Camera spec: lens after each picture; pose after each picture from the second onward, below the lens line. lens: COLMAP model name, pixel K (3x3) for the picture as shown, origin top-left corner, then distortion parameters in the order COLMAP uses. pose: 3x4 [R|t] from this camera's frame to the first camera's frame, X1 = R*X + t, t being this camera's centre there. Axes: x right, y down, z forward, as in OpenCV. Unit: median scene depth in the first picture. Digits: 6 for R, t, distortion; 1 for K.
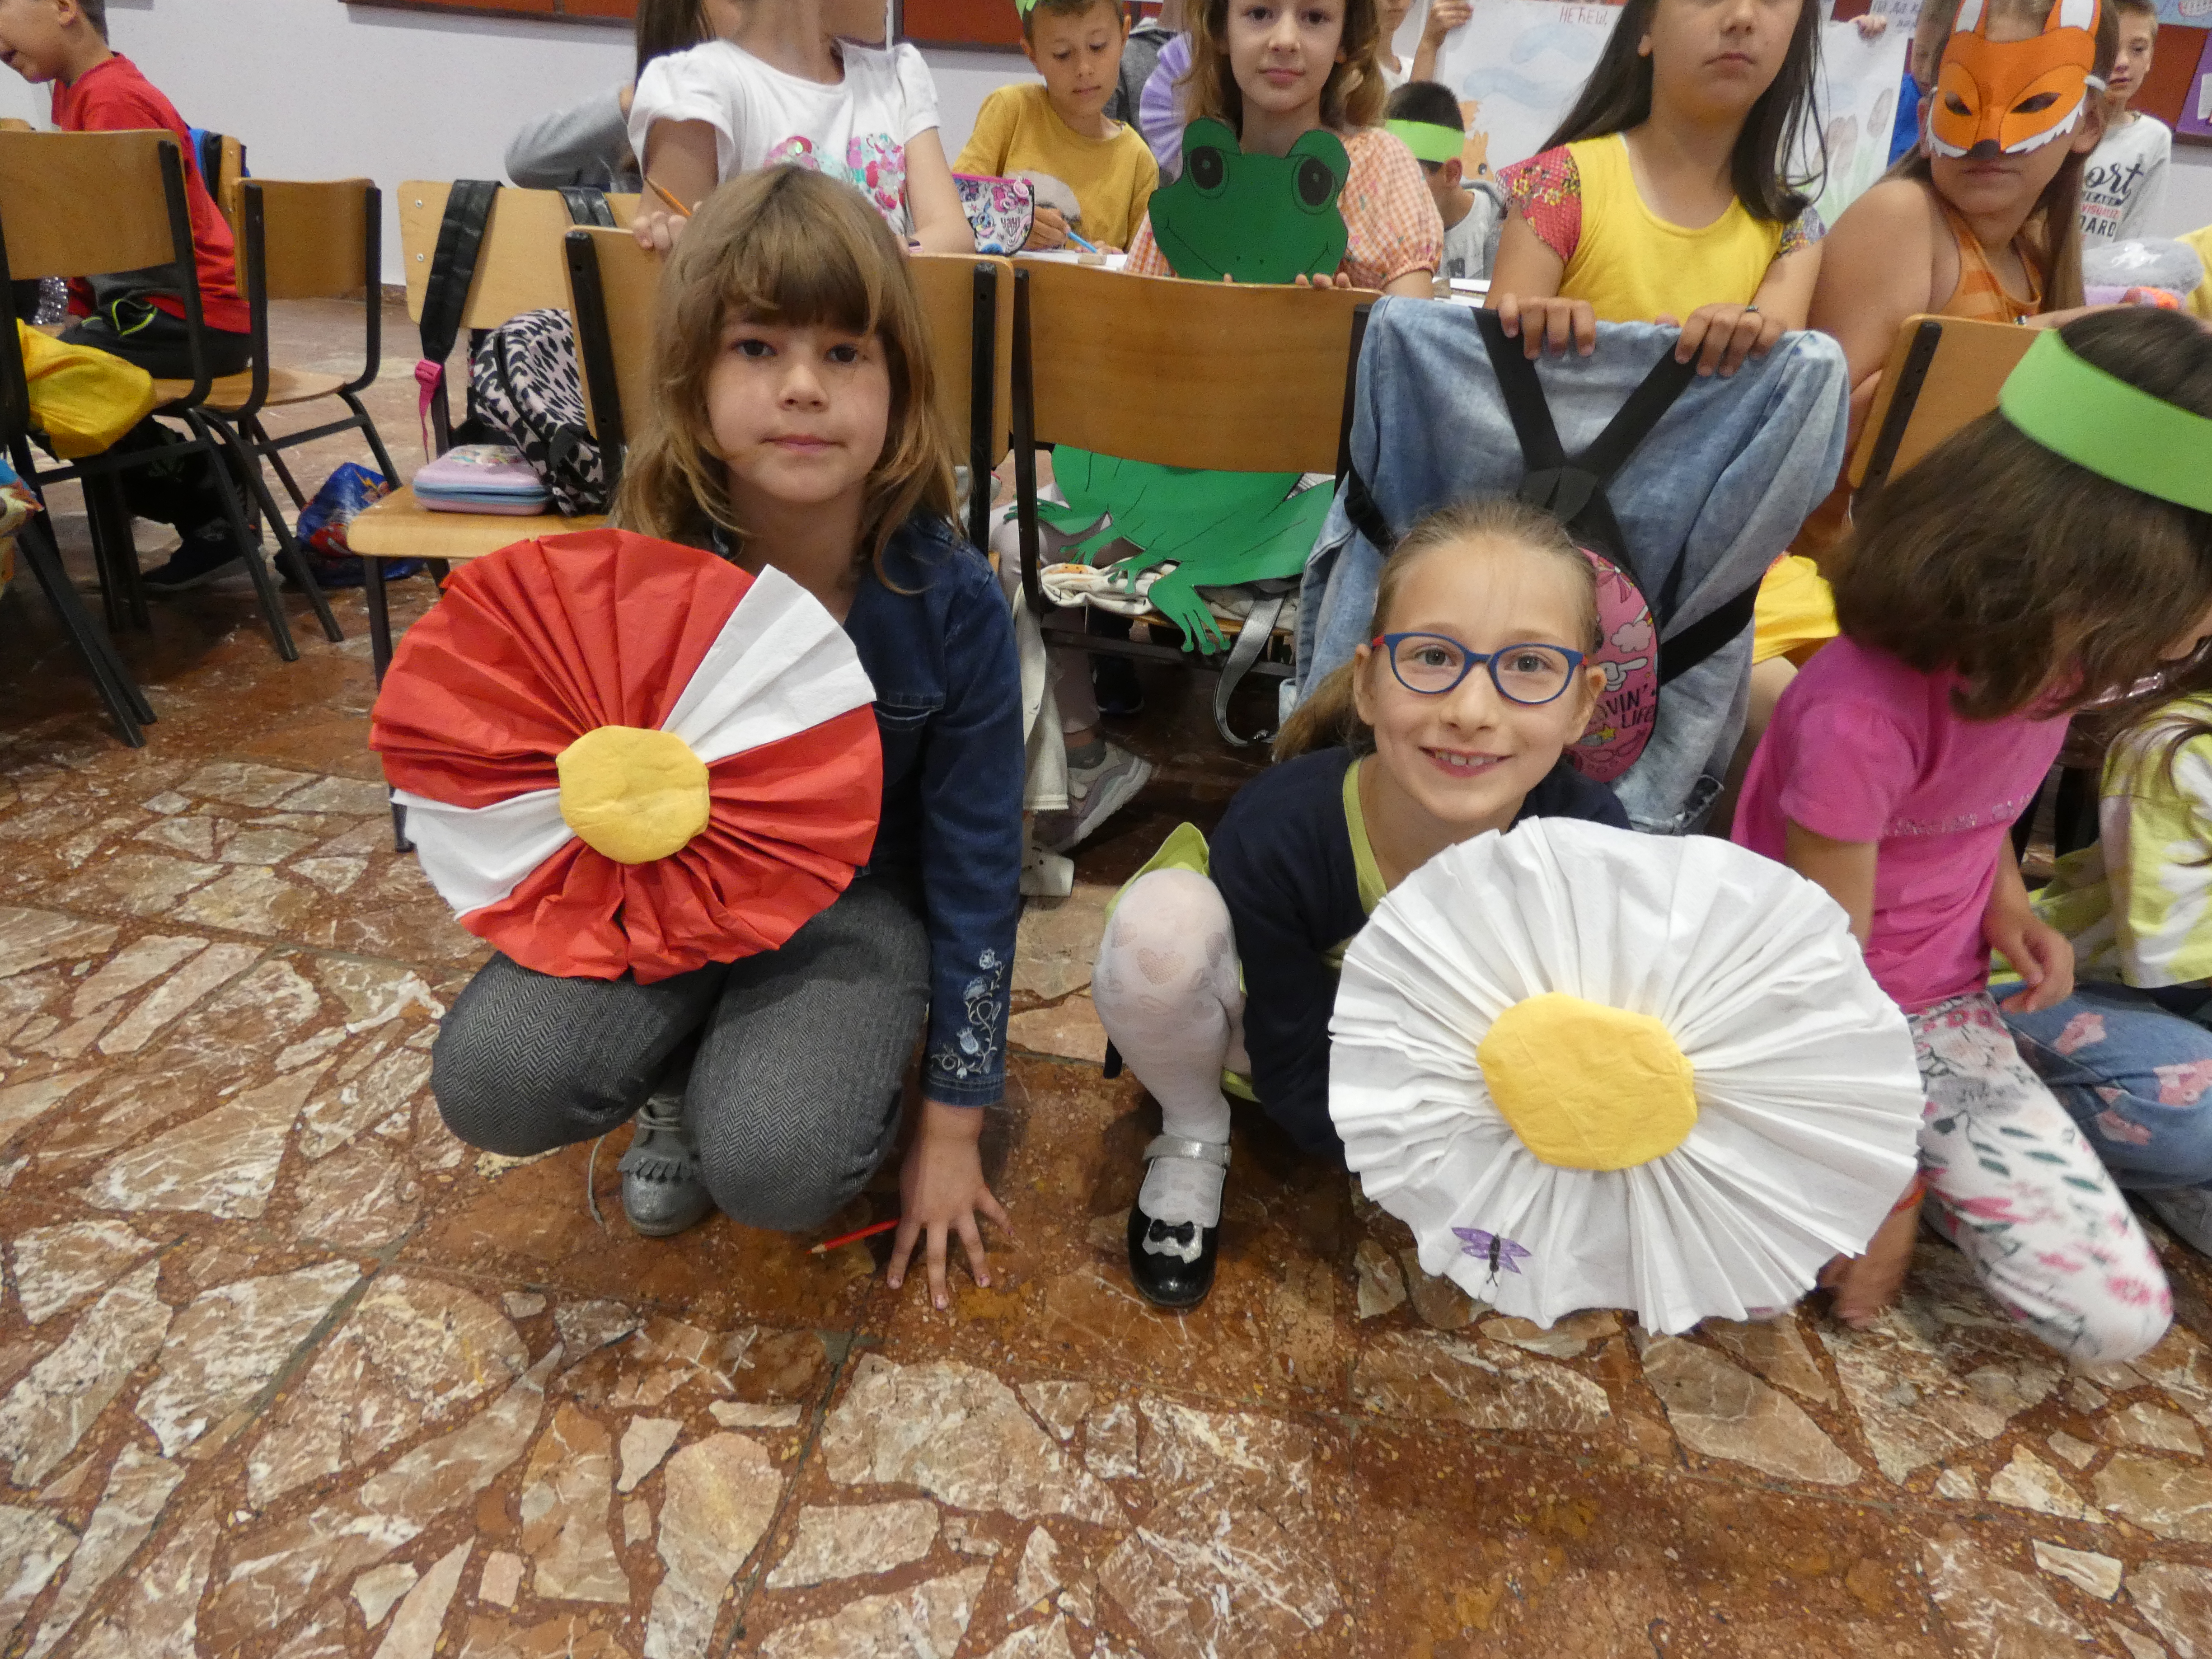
lens RADIAL K [[1330.1, 0, 1106.0], [0, 1330.1, 829.5], [0, 0, 1]] dist [0.012084, 0.000794]
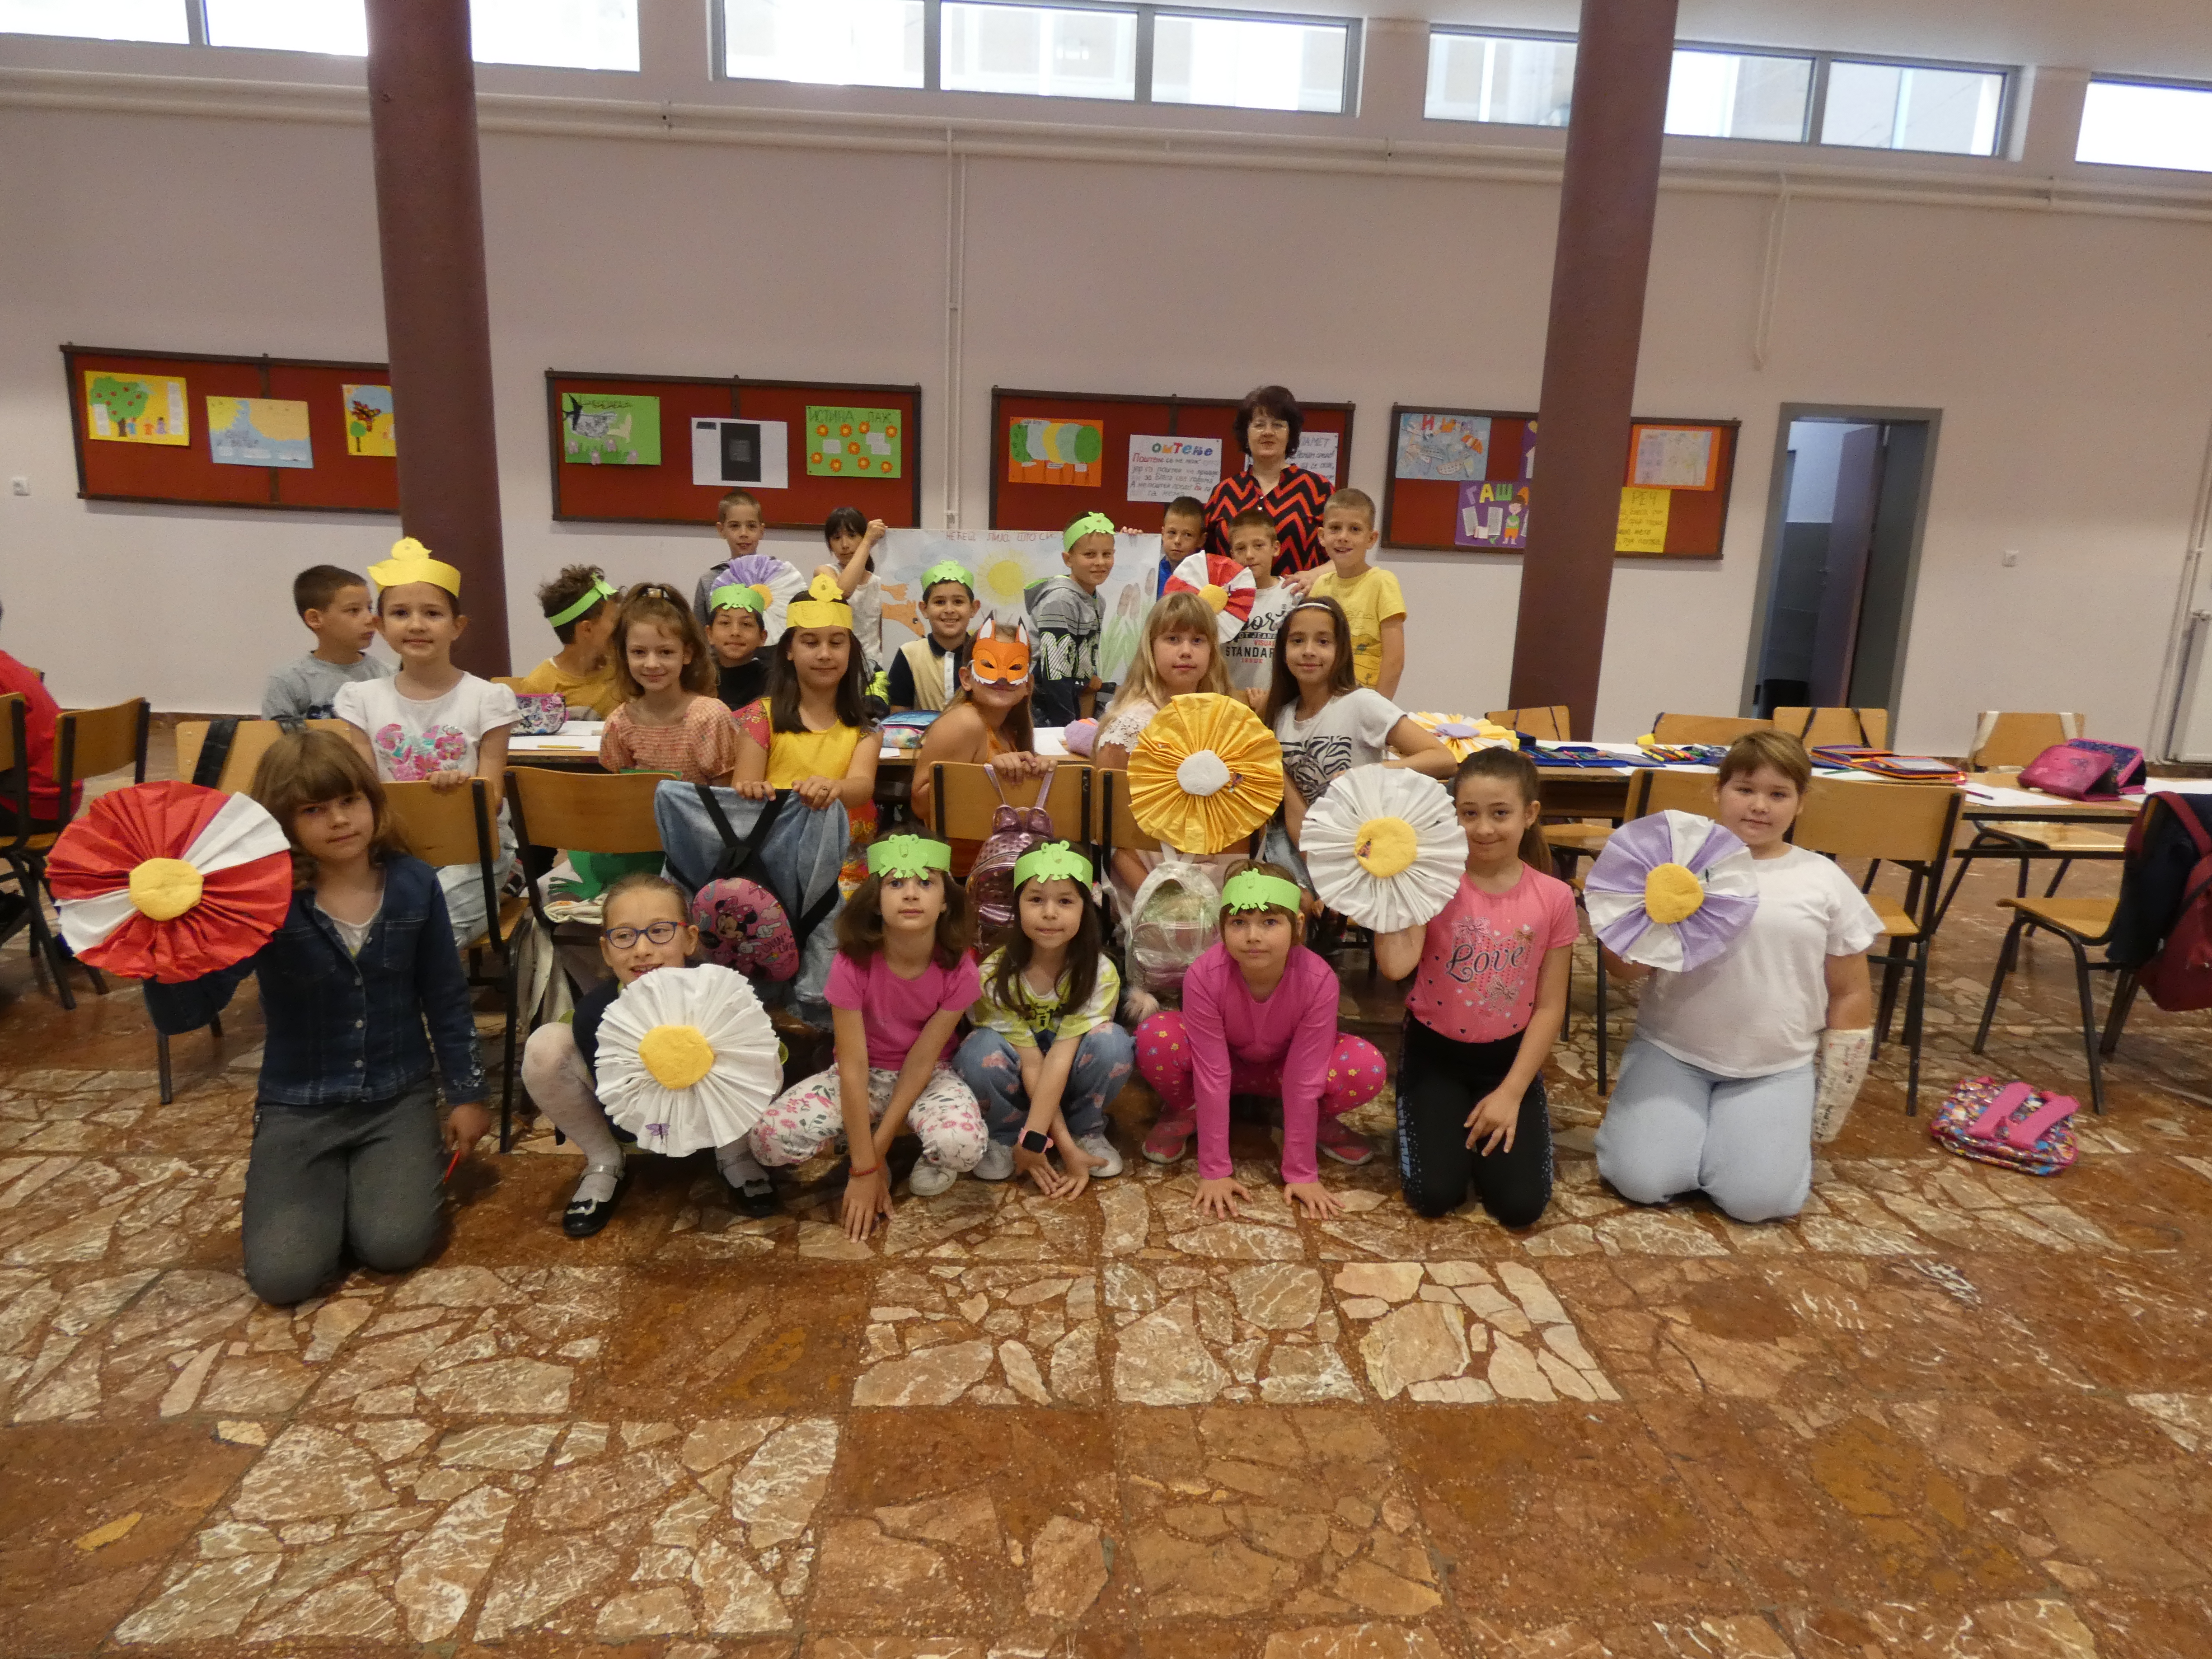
lens RADIAL K [[1330.1, 0, 1106.0], [0, 1330.1, 829.5], [0, 0, 1]] dist [0.012084, 0.000794]
pose [[0.980424, -0.076740, 0.181328, 0.497412], [0.116356, 0.968729, -0.219149, 0.266907], [-0.158840, 0.235958, 0.958694, -1.242164]]
